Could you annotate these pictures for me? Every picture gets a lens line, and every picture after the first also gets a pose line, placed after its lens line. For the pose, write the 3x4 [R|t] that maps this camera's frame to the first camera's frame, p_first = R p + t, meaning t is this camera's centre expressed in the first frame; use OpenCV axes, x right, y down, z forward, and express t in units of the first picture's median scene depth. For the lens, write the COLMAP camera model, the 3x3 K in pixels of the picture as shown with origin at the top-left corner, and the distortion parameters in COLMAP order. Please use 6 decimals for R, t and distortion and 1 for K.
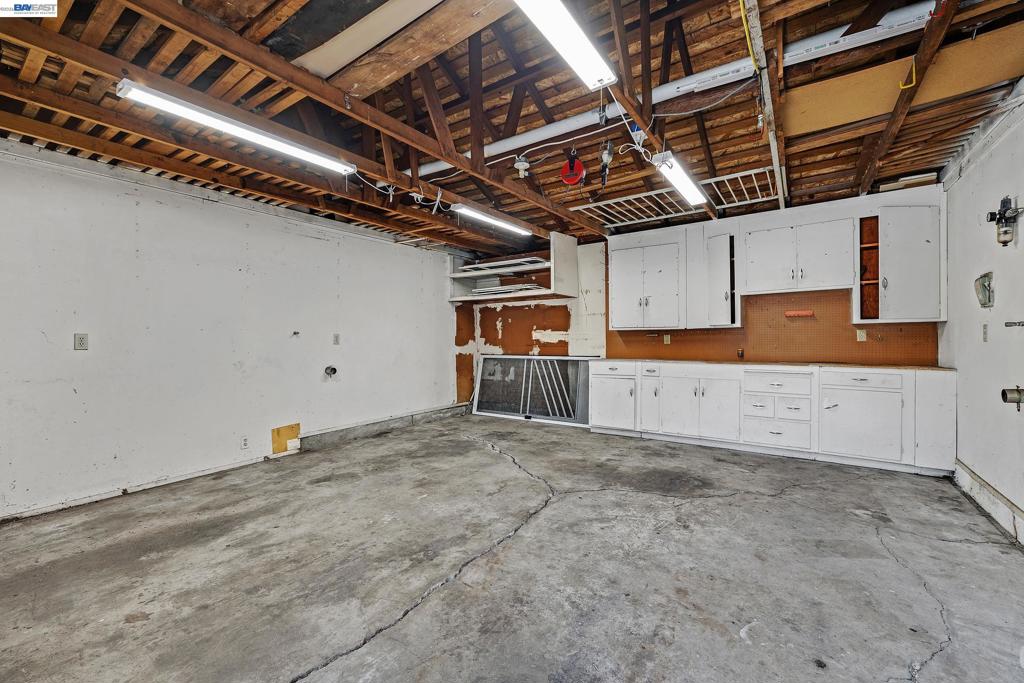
lens RADIAL K [[426.4, 0, 509.1], [0, 426.4, 339.4], [0, 0, 1]] dist [-0.002946, -0.000752]
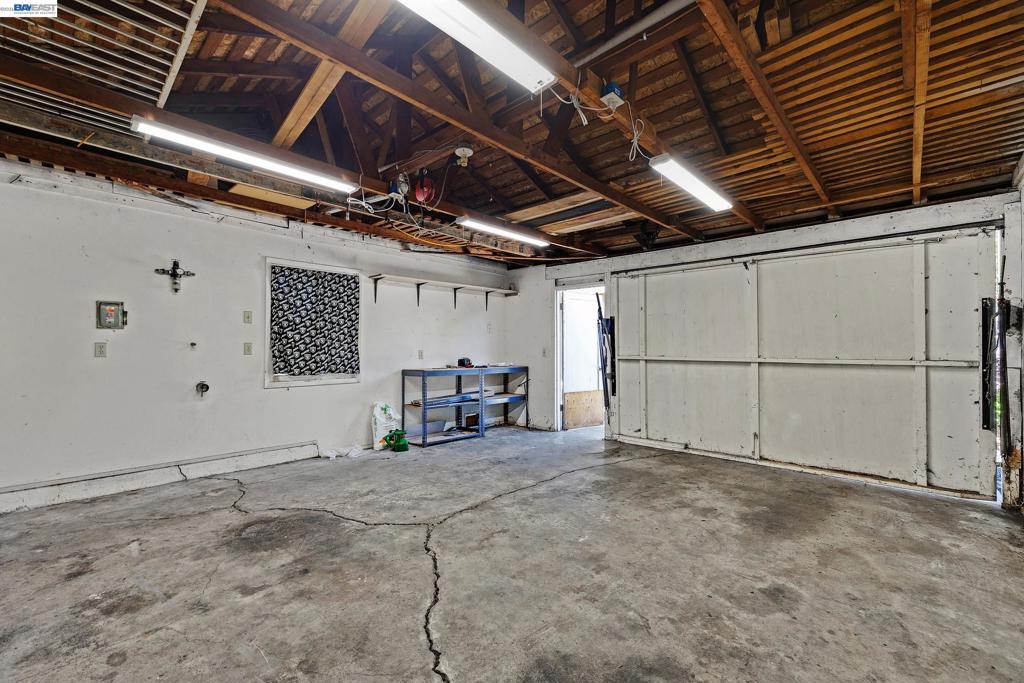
lens RADIAL K [[426.4, 0, 513.1], [0, 426.4, 345.3], [0, 0, 1]] dist [-0.002946, -0.000752]
pose [[-0.988233, 0.008902, 0.152696, -0.210312], [0.008204, 0.999953, -0.005199, -0.010951], [-0.152735, -0.003886, -0.988260, 1.973850]]
